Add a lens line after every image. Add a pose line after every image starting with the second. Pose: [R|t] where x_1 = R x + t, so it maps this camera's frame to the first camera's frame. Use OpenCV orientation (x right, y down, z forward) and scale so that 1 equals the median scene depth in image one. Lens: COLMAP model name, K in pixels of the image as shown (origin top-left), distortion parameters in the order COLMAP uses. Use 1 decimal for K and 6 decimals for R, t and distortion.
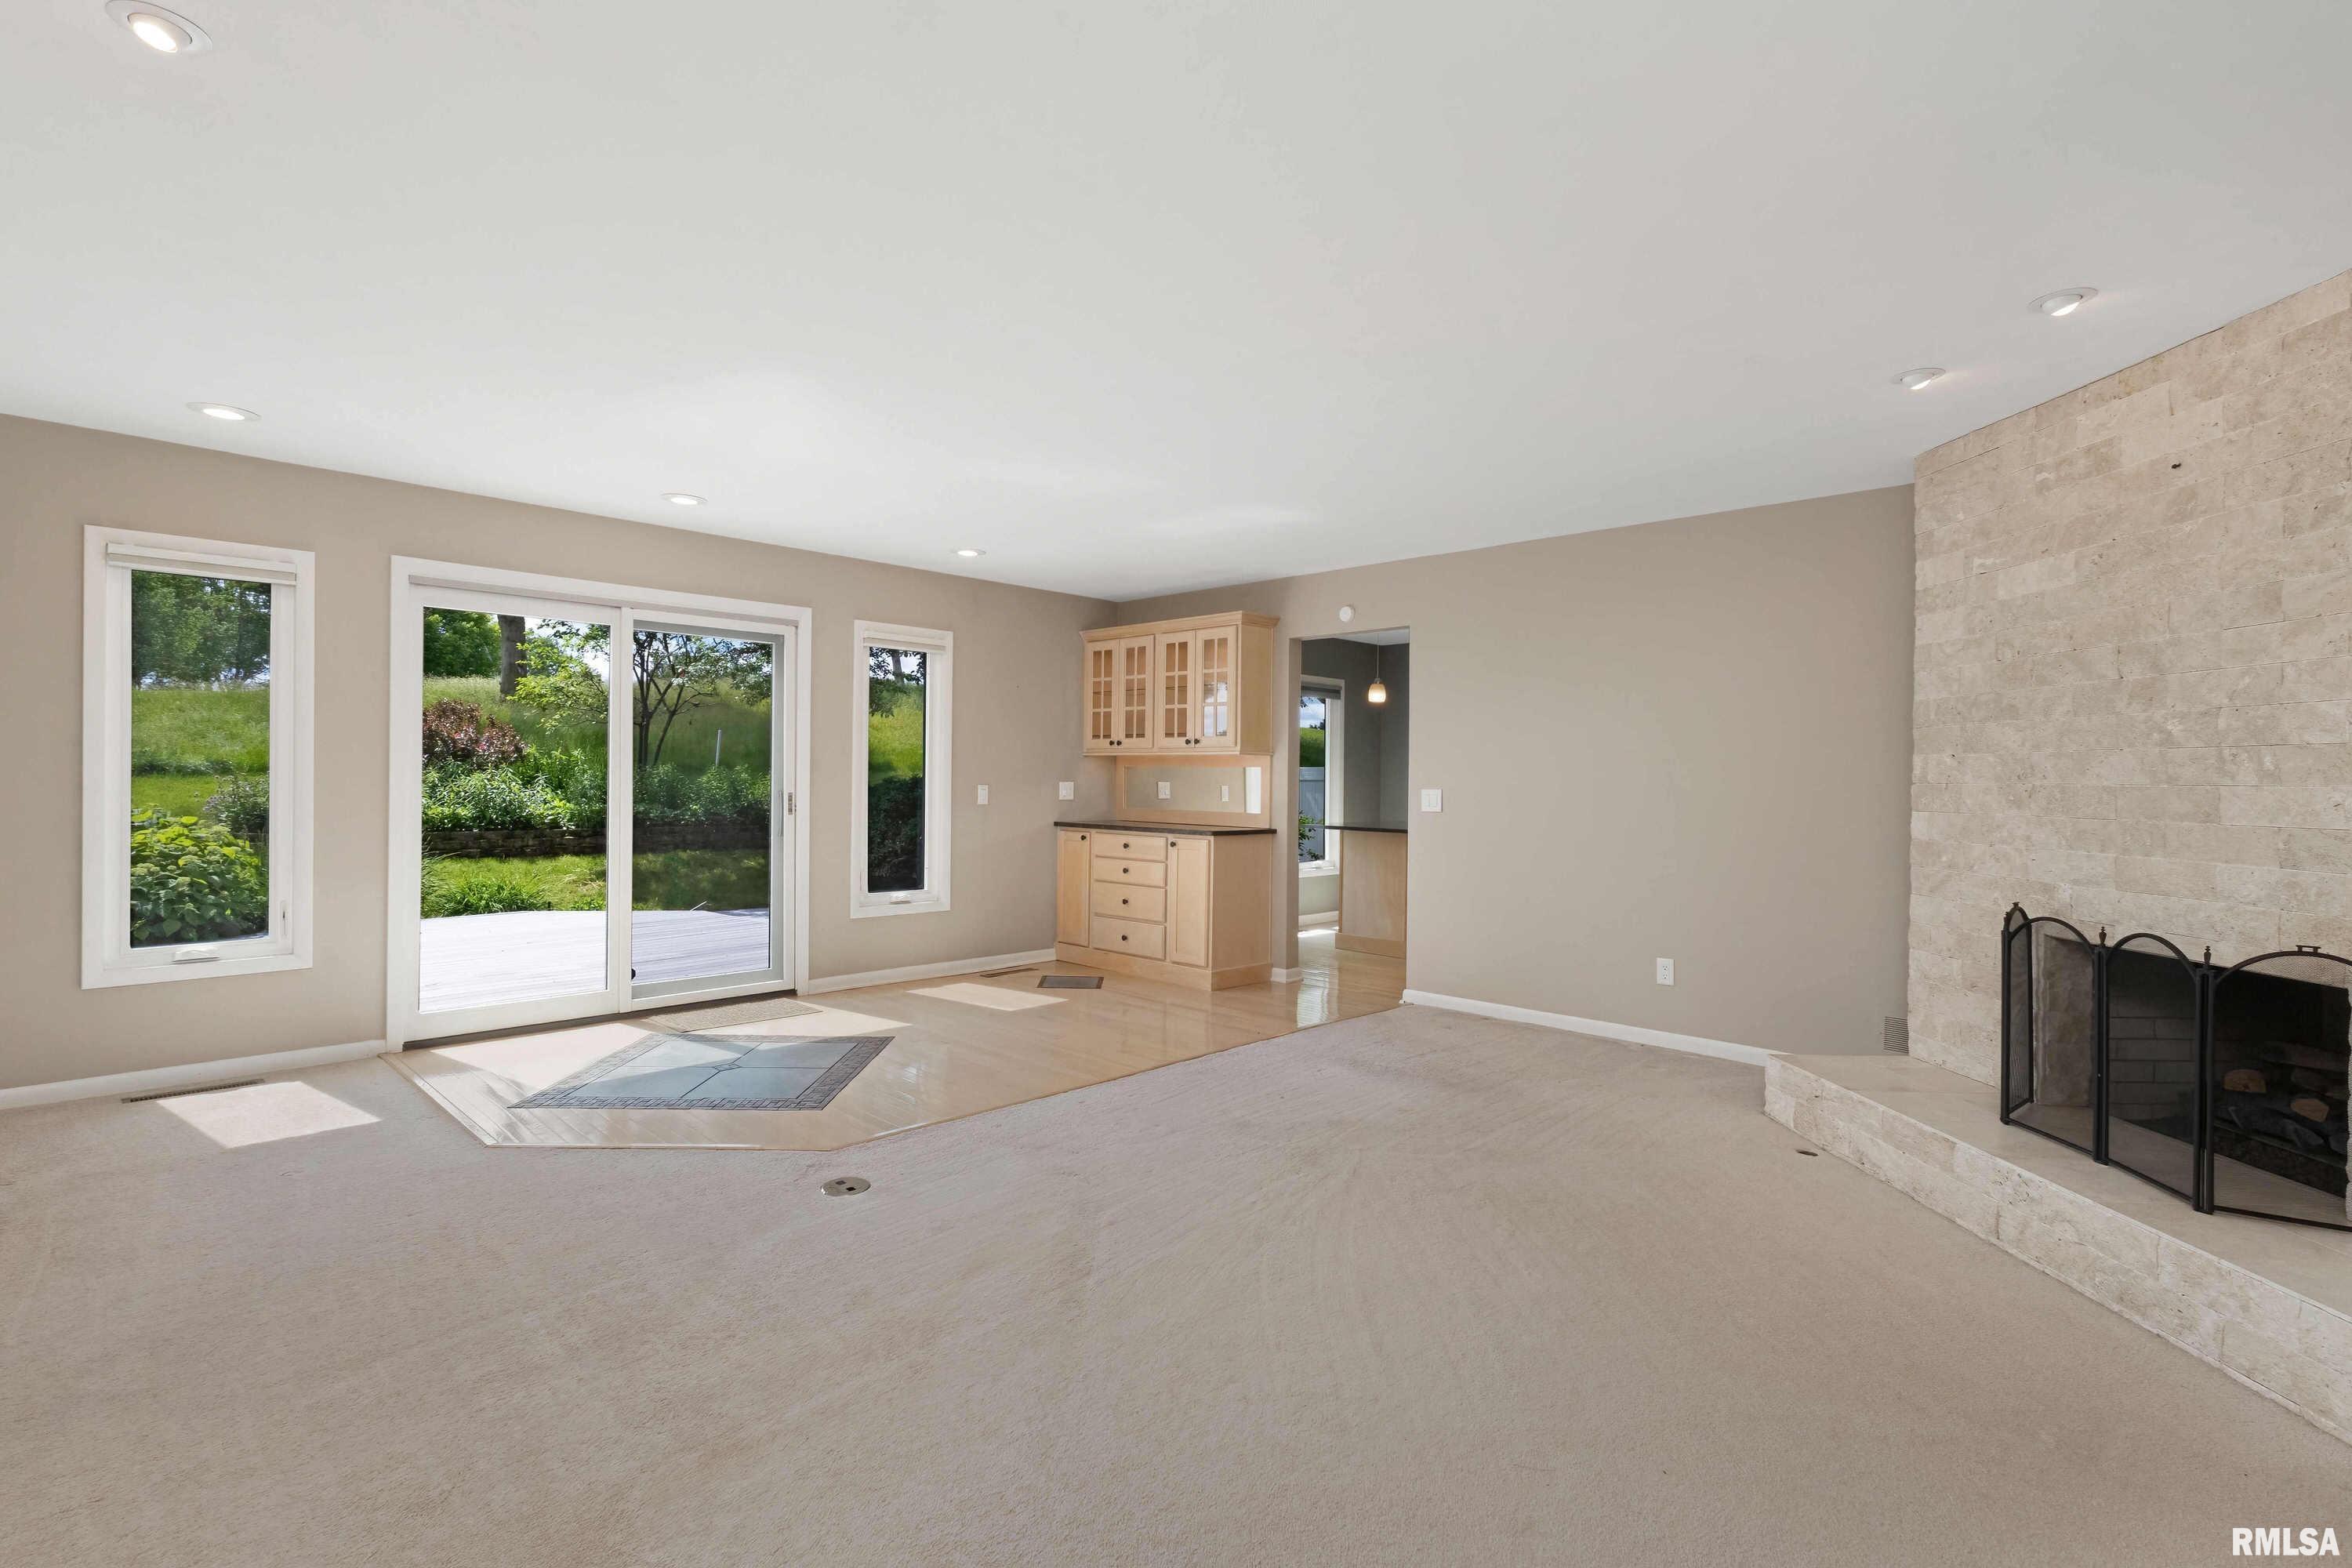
lens RADIAL K [[1099.9, 0, 1181.3], [0, 1099.9, 779.1], [0, 0, 1]] dist [0.001810, -0.000171]
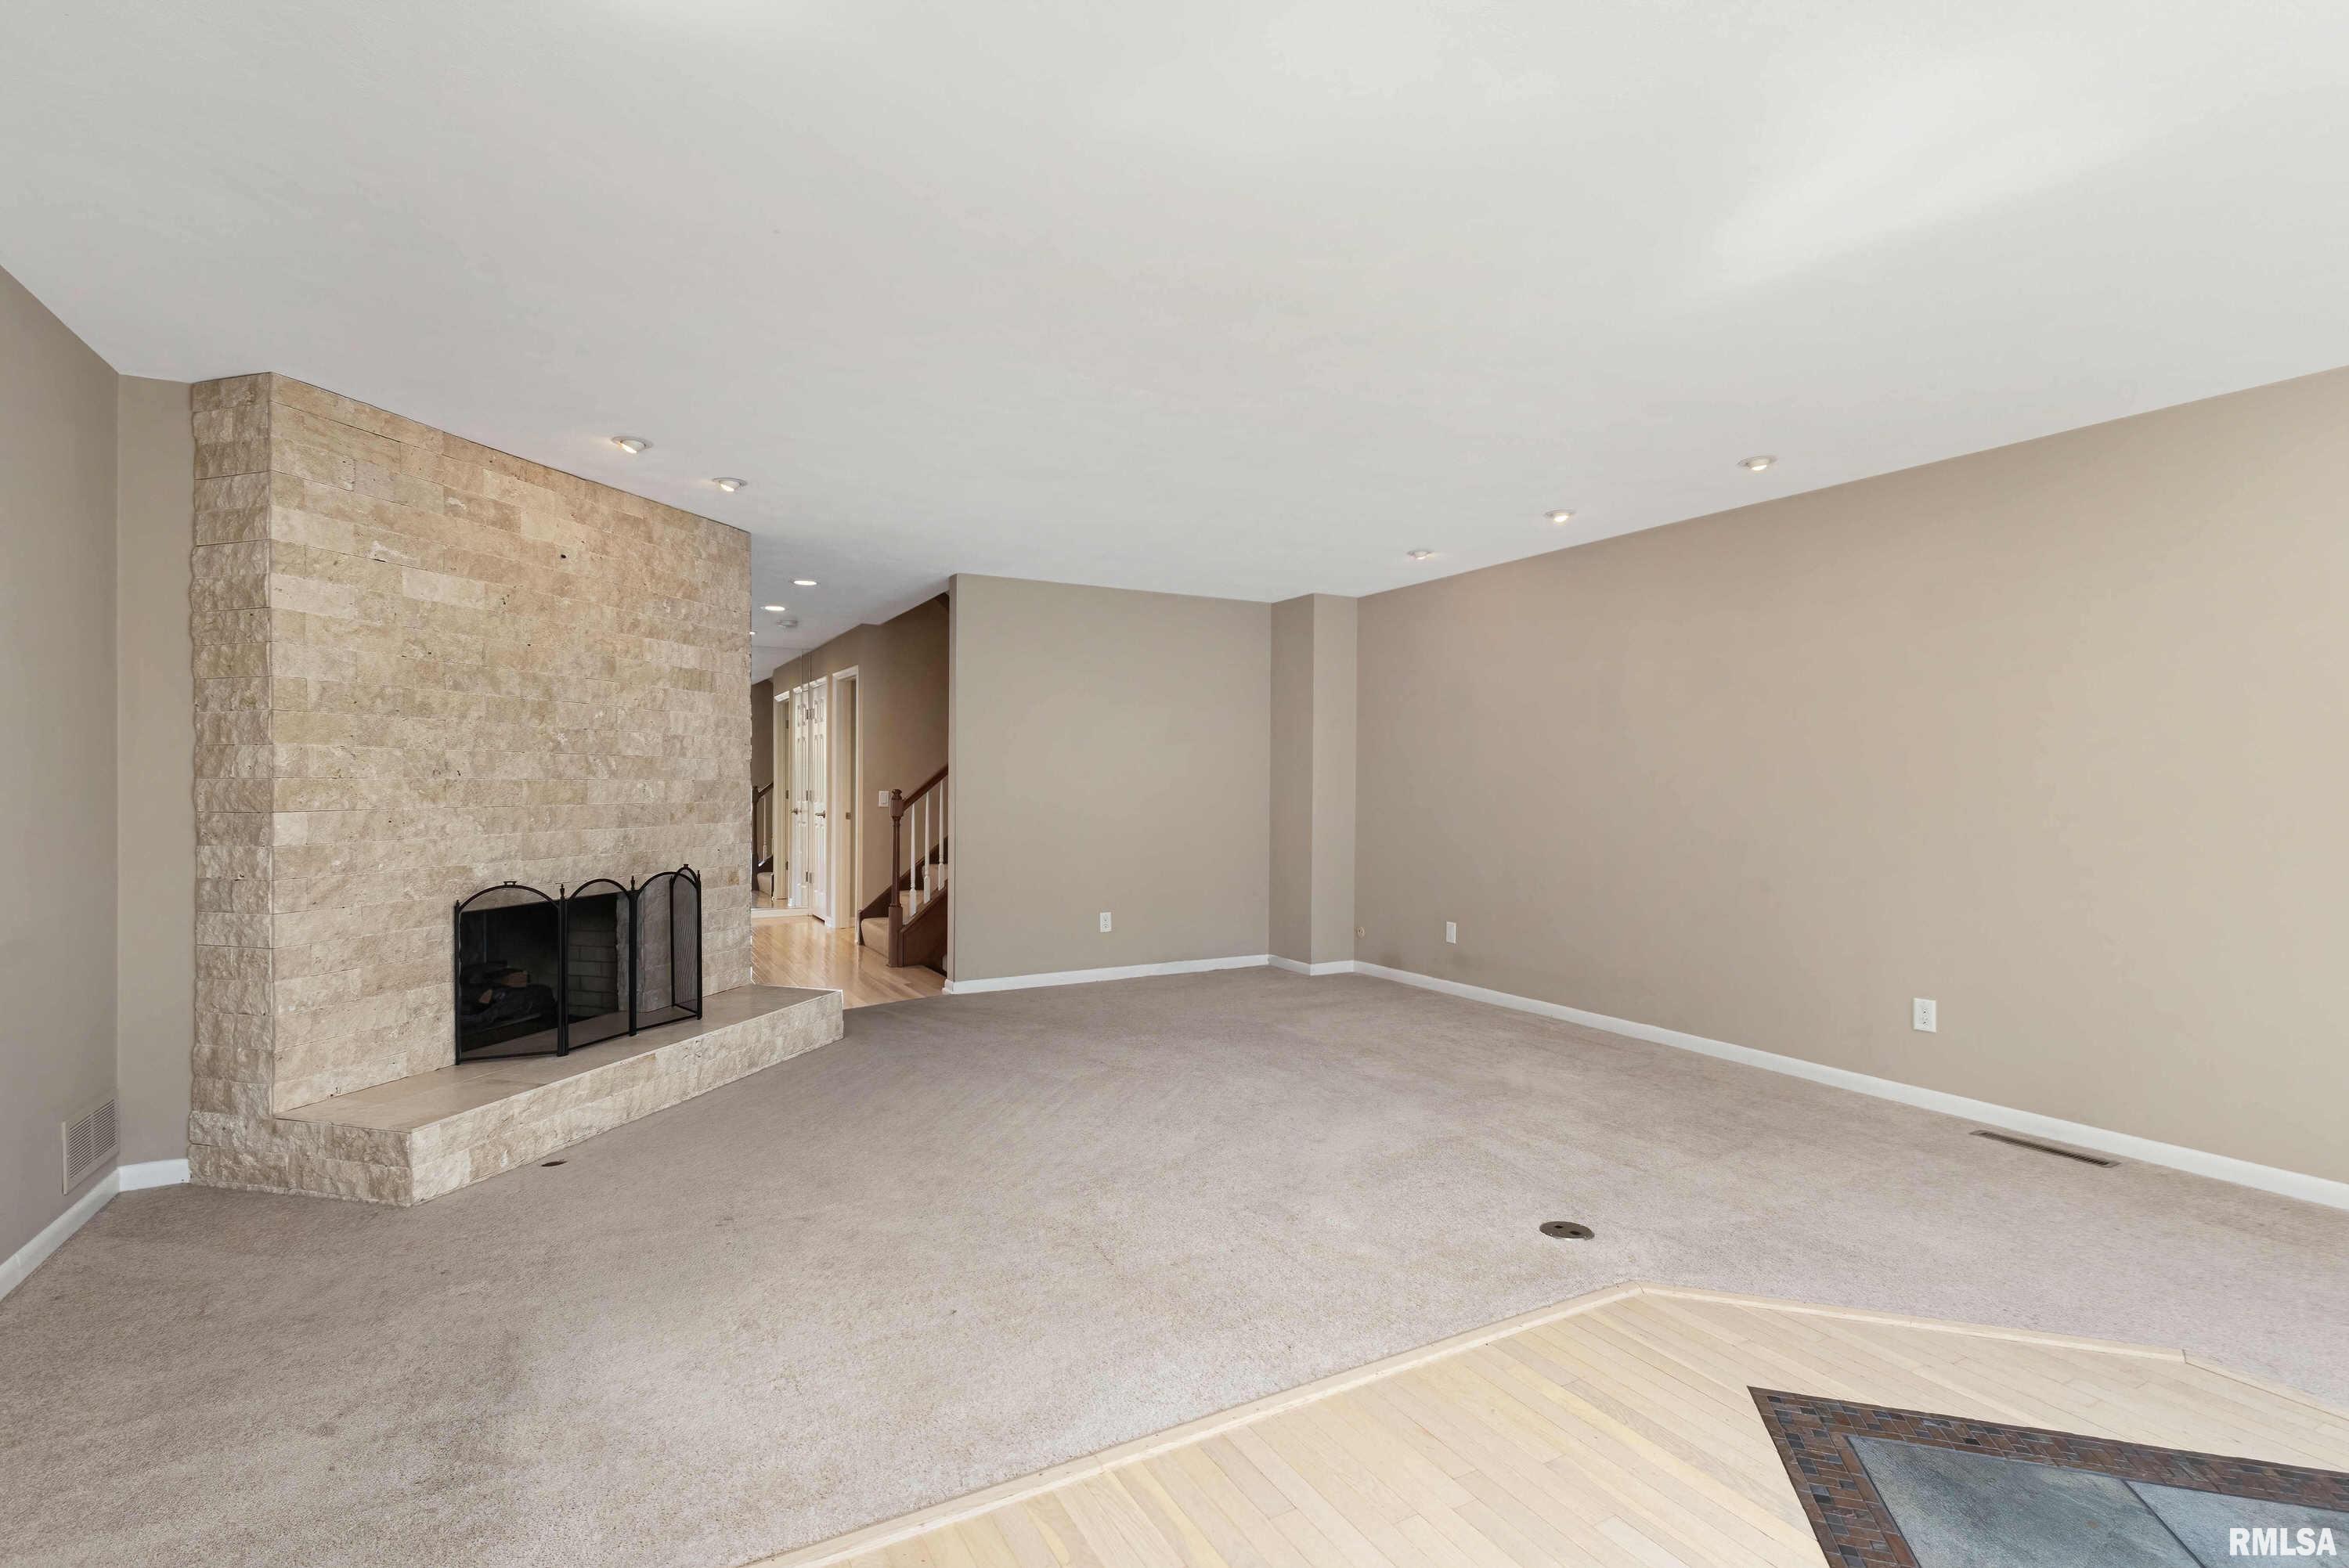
lens RADIAL K [[1083.6, 0, 1169.5], [0, 1083.6, 789.7], [0, 0, 1]] dist [0.003975, 0.000341]
pose [[-0.955240, -0.017799, 0.295297, -0.215968], [-0.014910, 0.999816, 0.012030, -0.007671], [-0.295457, 0.007089, -0.955330, 1.686352]]
